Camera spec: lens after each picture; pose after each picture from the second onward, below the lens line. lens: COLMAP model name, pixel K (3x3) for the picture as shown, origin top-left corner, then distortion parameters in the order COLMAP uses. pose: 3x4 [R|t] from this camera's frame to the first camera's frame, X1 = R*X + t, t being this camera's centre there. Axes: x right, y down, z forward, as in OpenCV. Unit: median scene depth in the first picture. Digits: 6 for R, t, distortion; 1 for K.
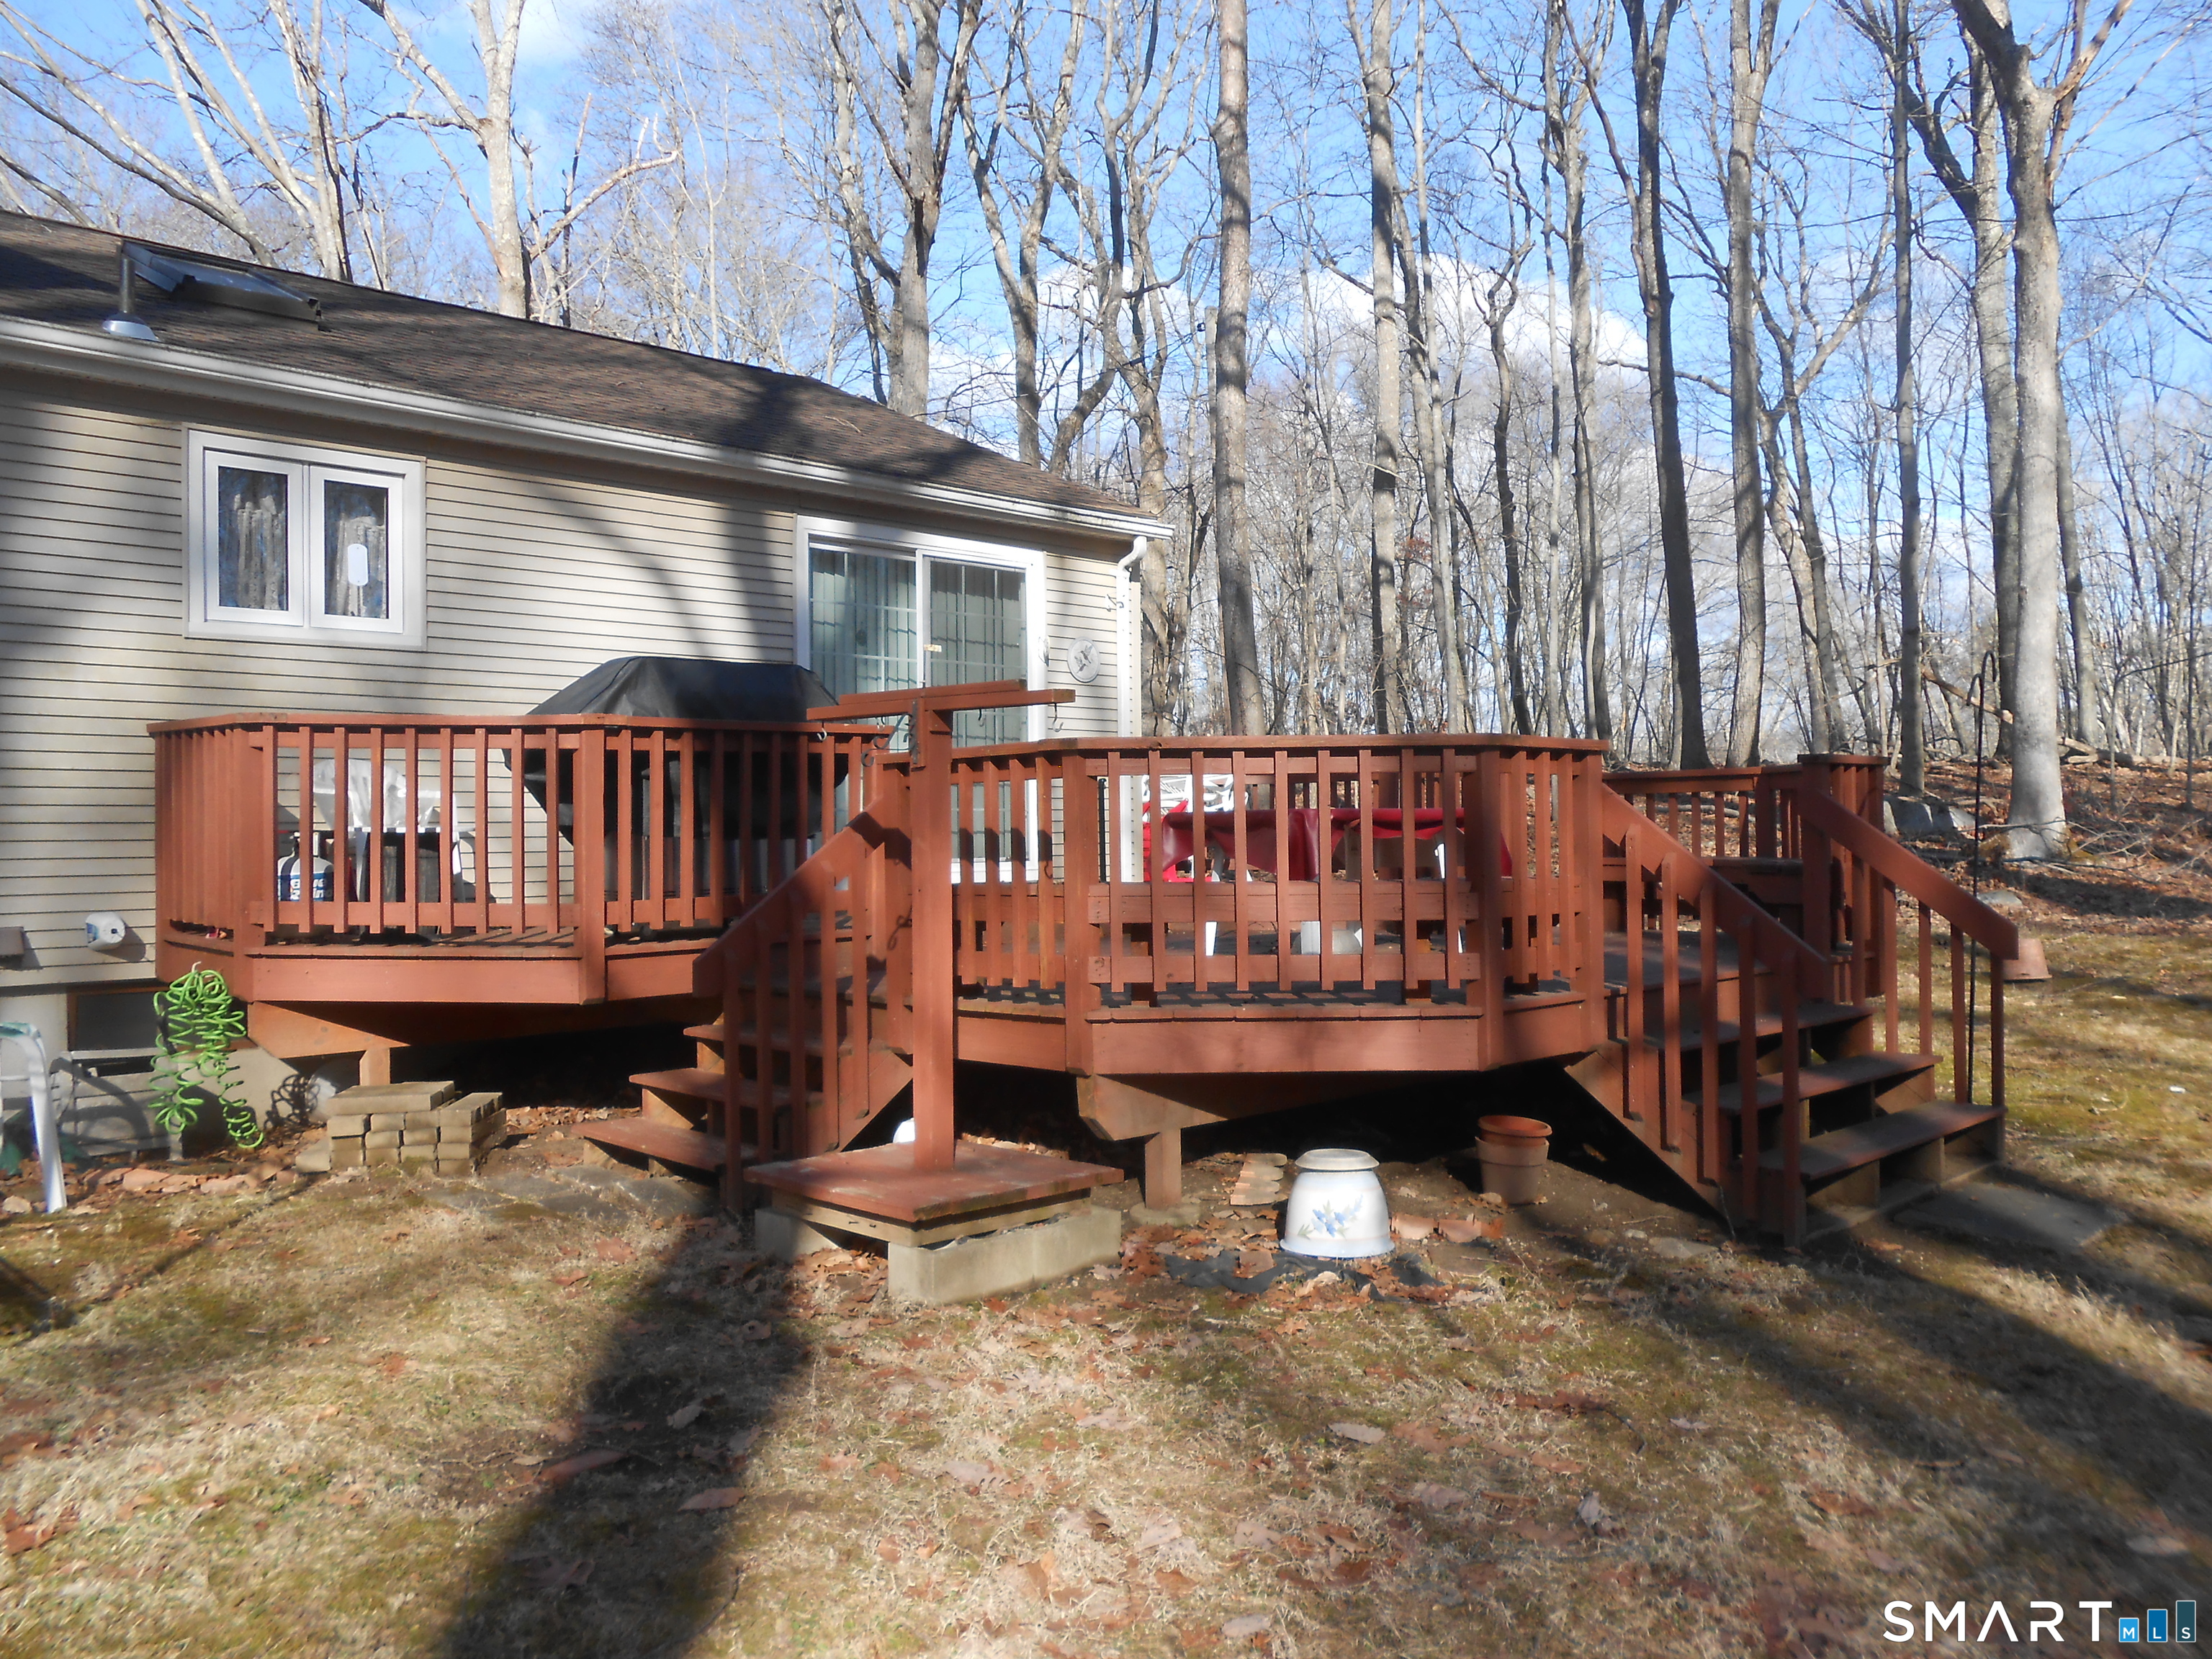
lens RADIAL K [[1701.0, 0, 1106.0], [0, 1701.0, 829.5], [0, 0, 1]] dist [0.100427, -0.116963]
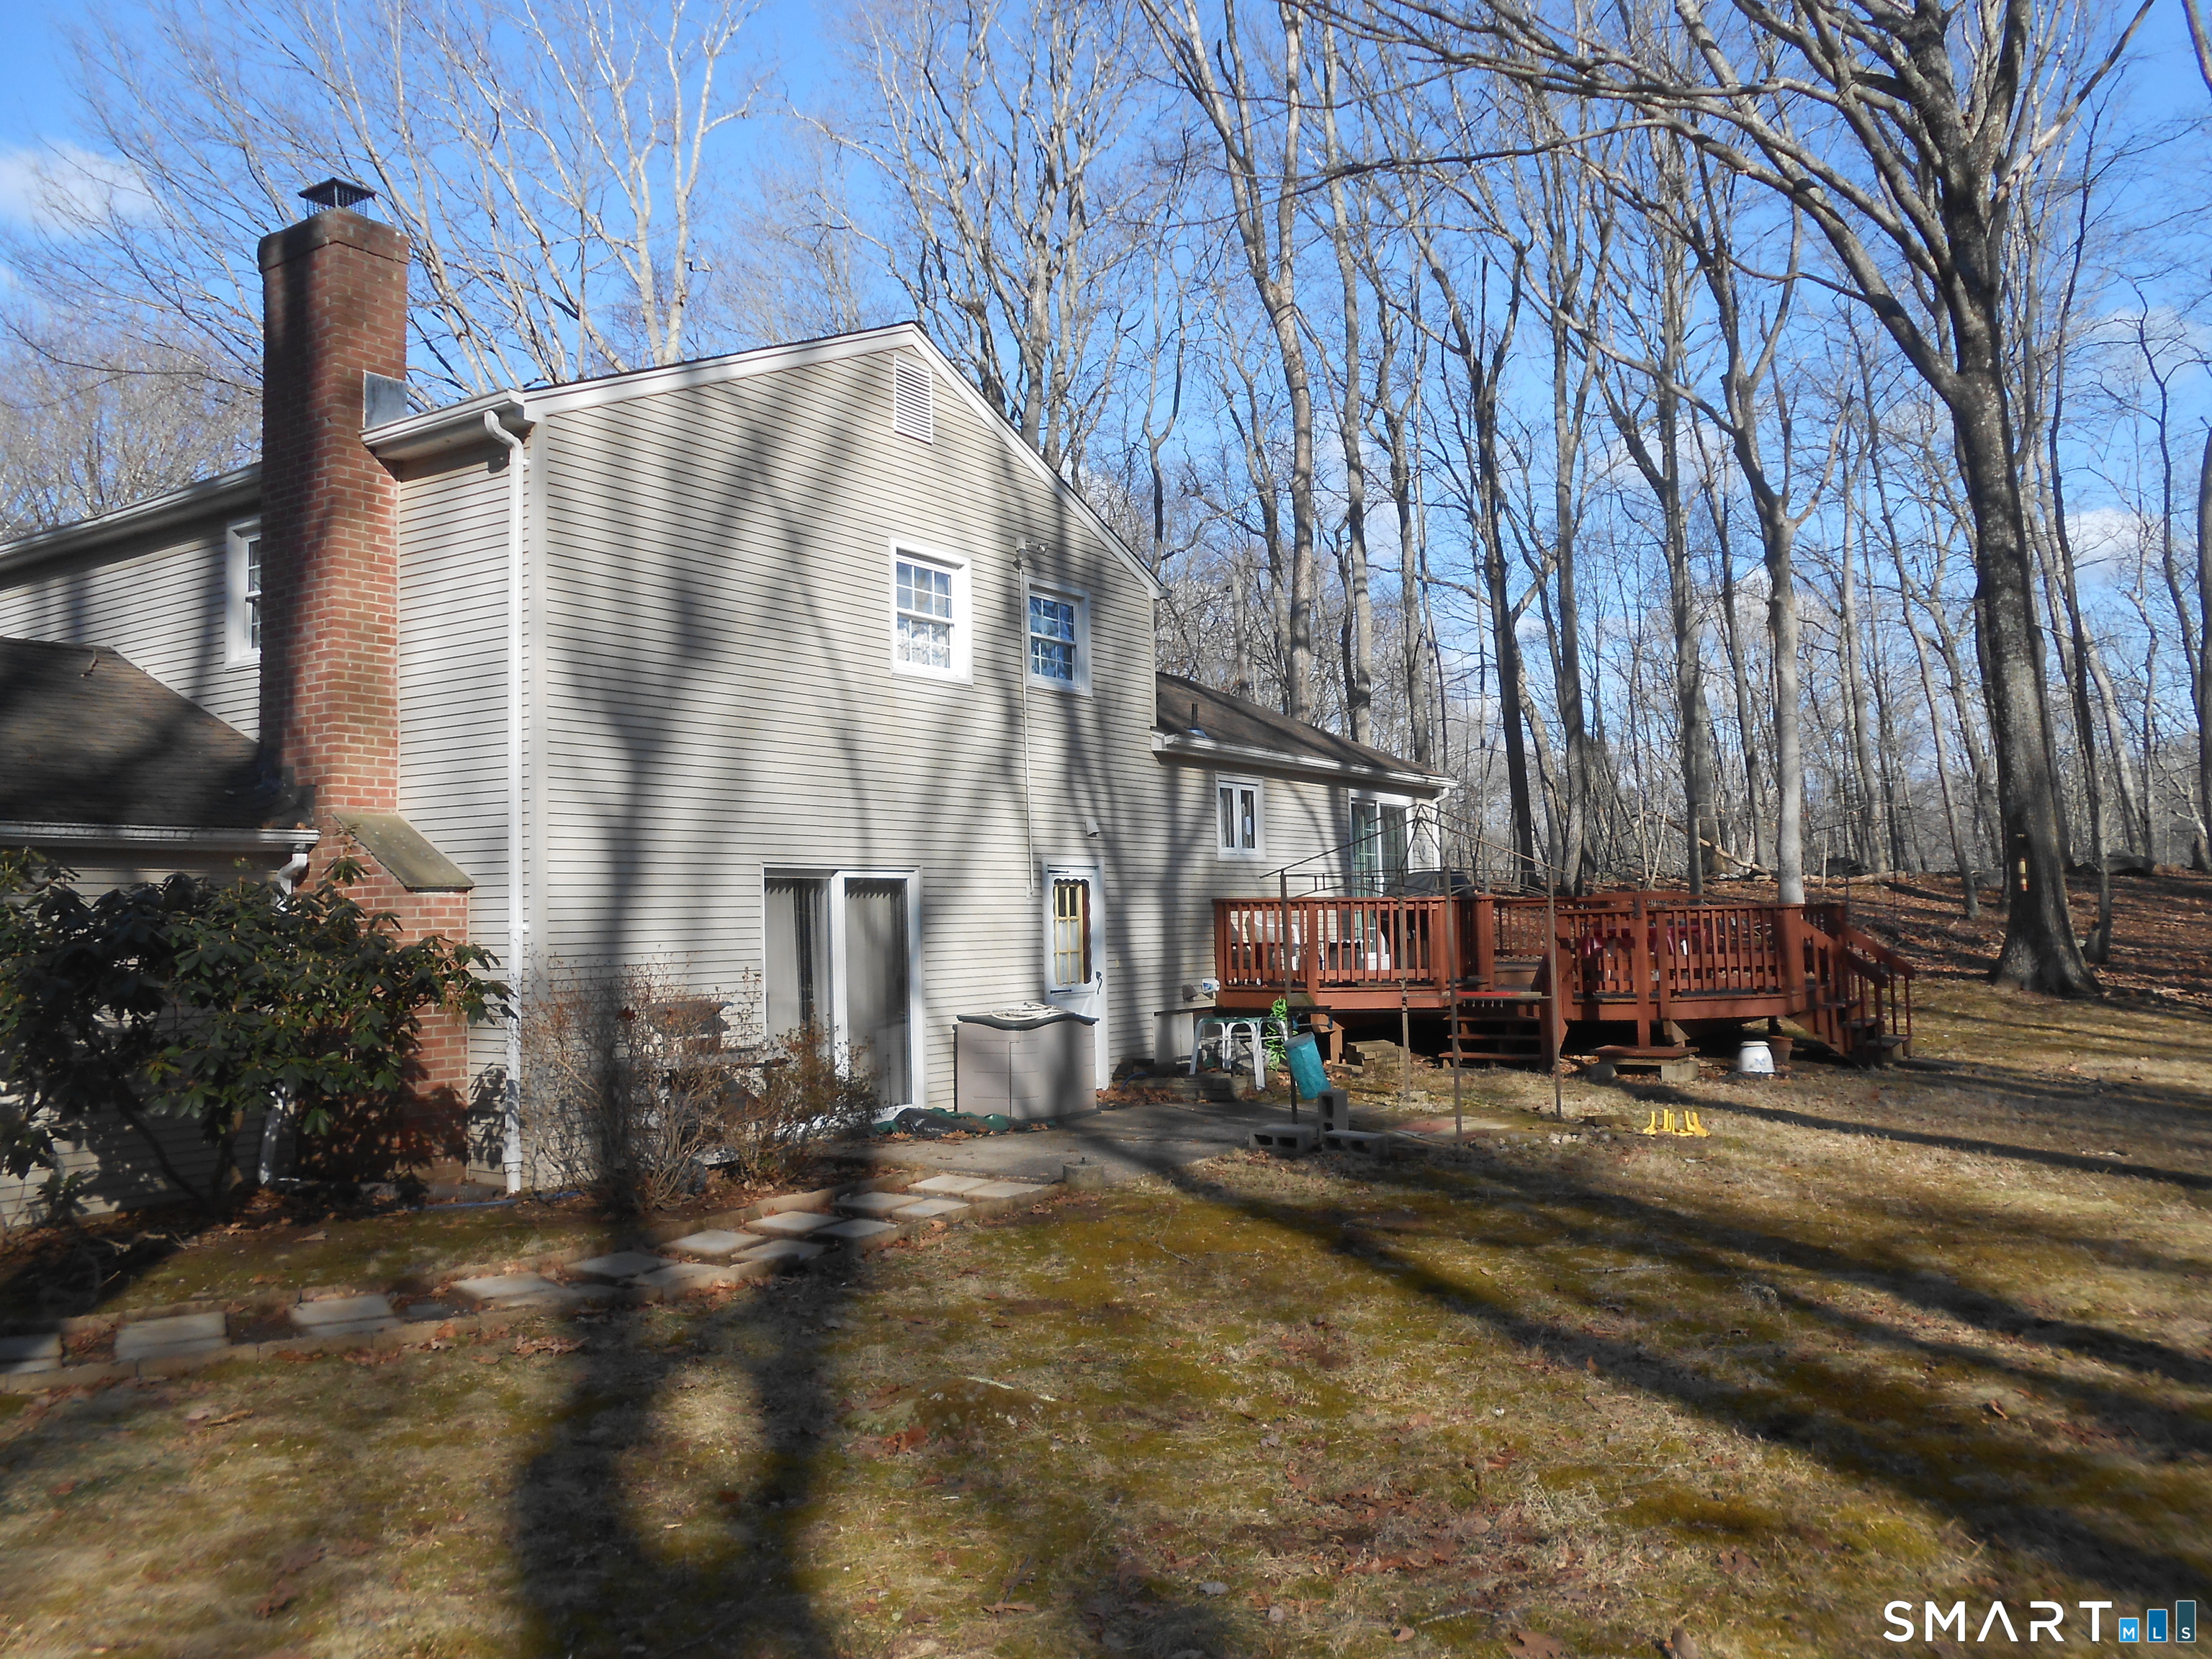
lens RADIAL K [[1697.9, 0, 1172.7], [0, 1697.9, 834.7], [0, 0, 1]] dist [0.135885, -0.001256]
pose [[0.969607, -0.010023, 0.244463, -1.060180], [0.024381, 0.998146, -0.055777, -0.018671], [-0.243451, 0.060042, 0.968053, -1.125497]]
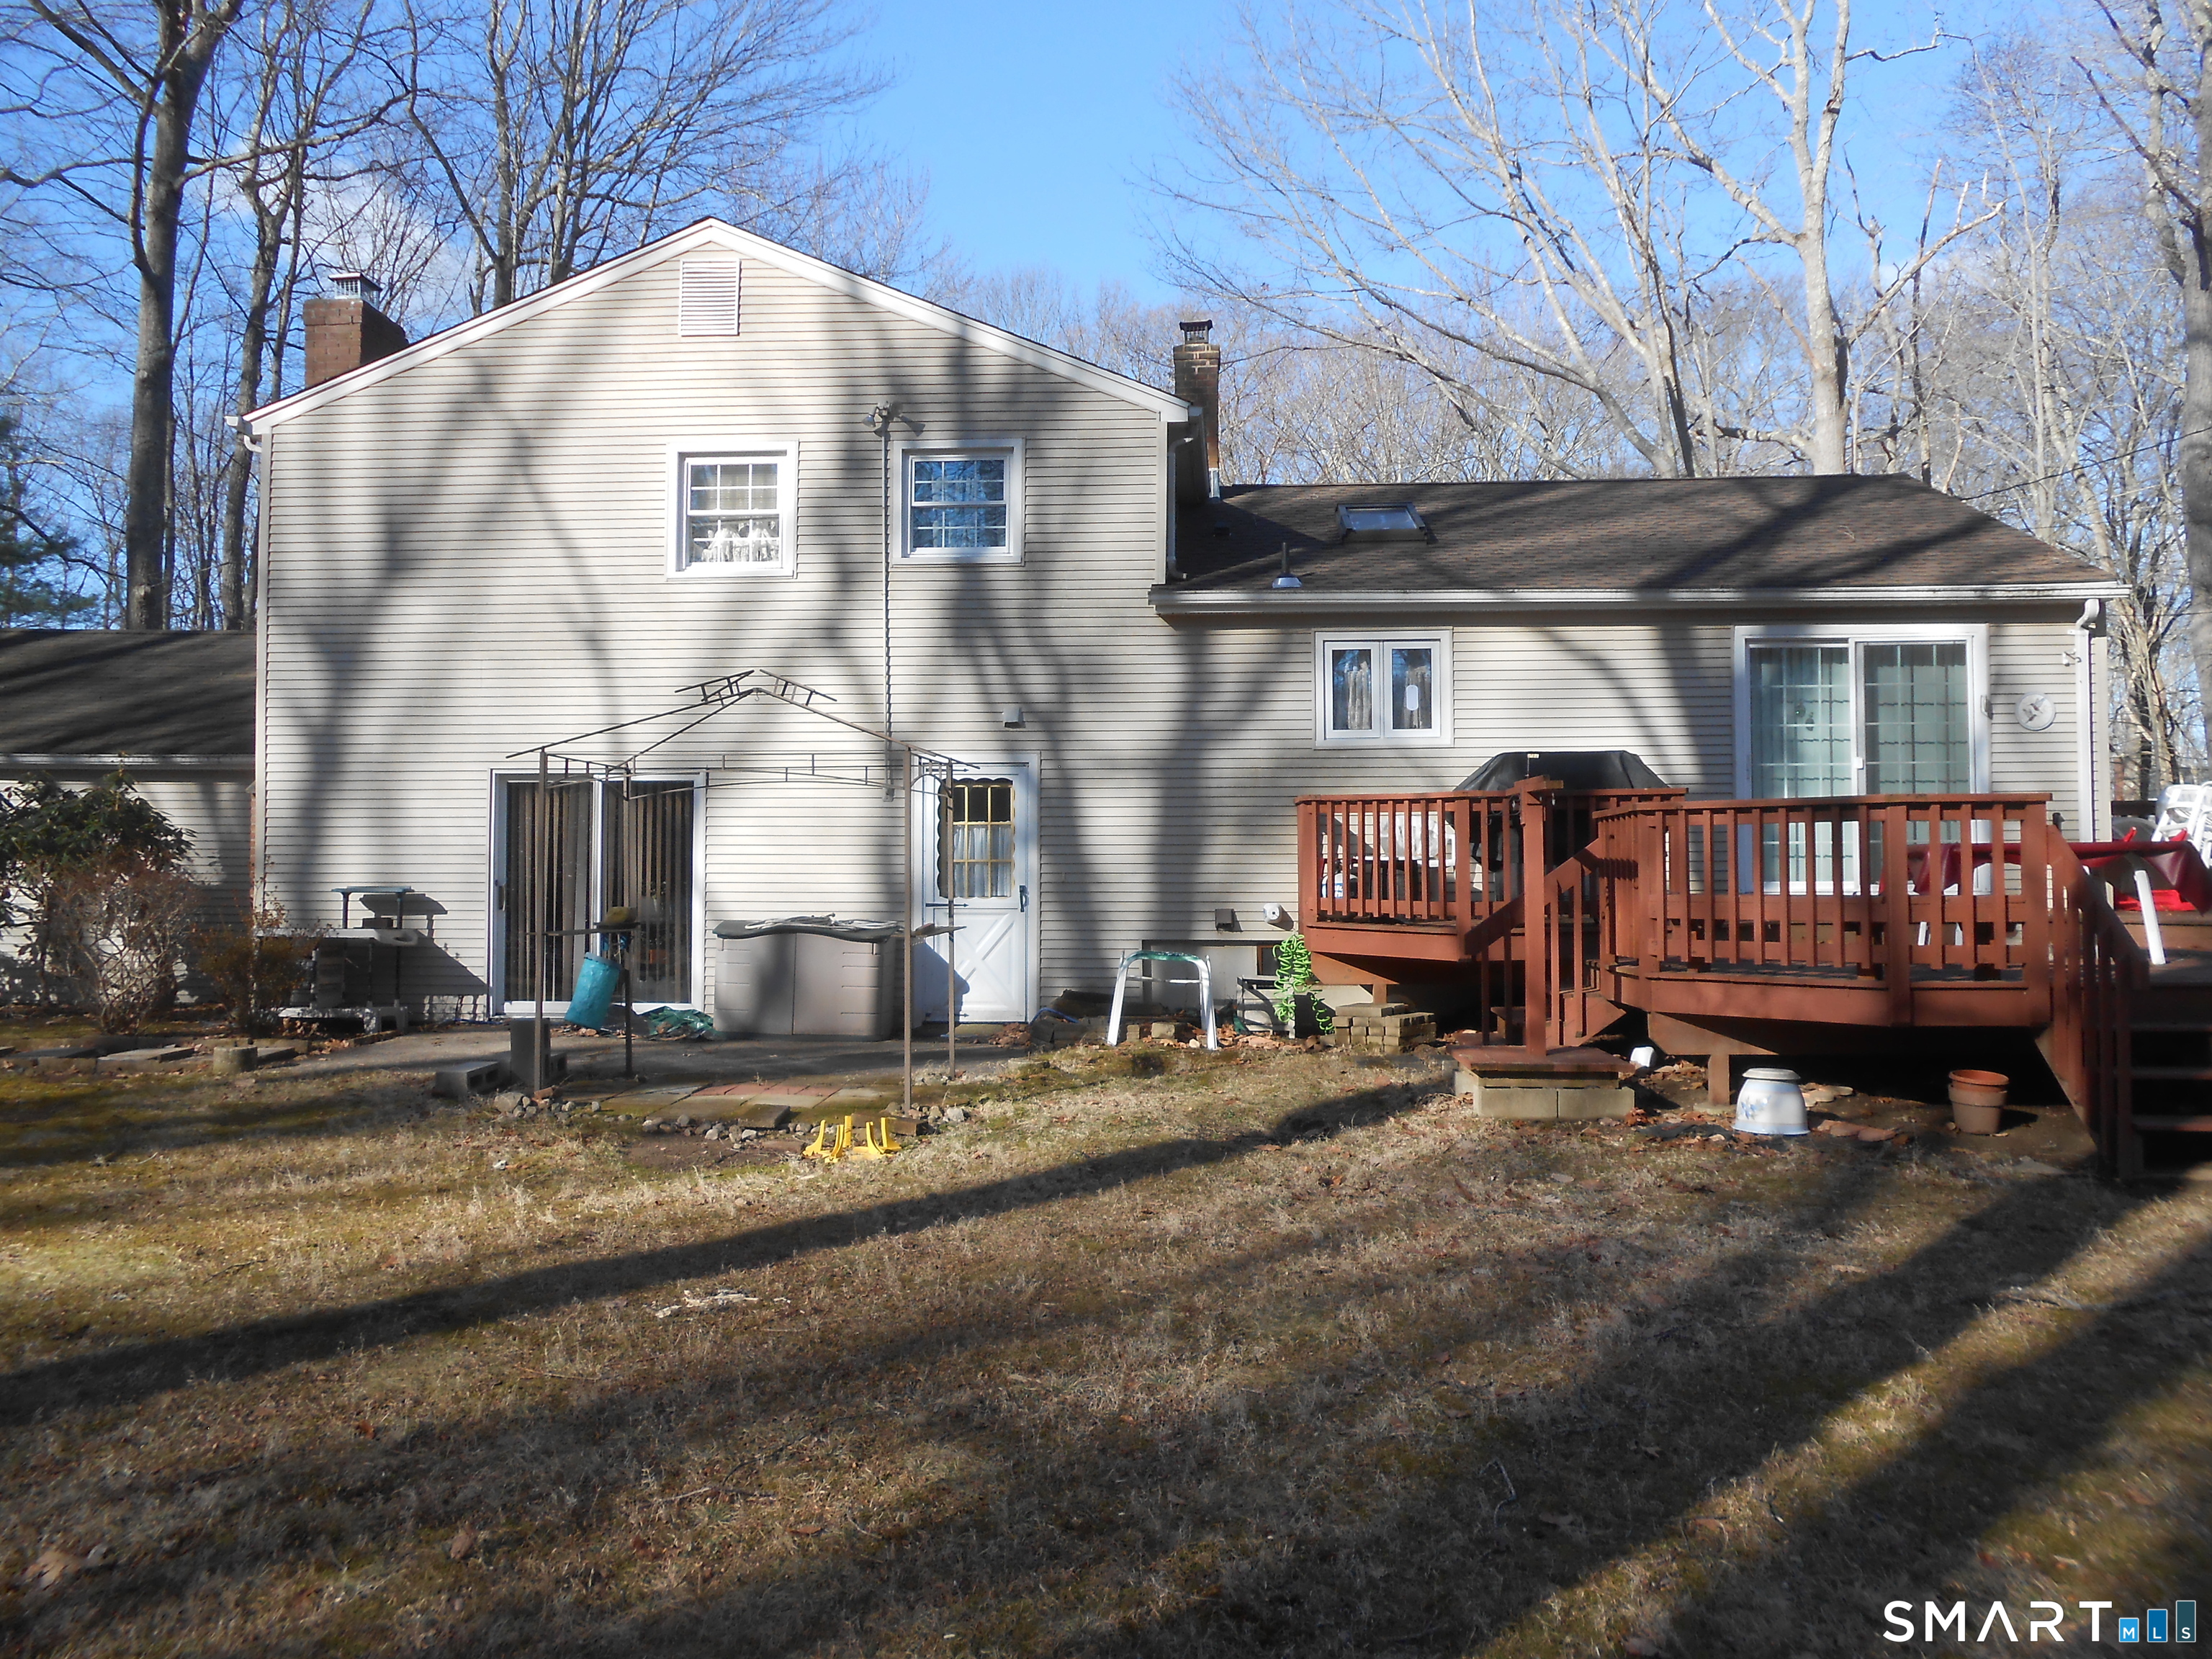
lens RADIAL K [[1697.9, 0, 1172.7], [0, 1697.9, 834.7], [0, 0, 1]] dist [0.135885, -0.001256]
pose [[0.709937, -0.006989, -0.704230, 0.538671], [-0.007063, 0.999830, -0.017043, 0.006441], [0.704229, 0.017073, 0.709767, -0.305017]]
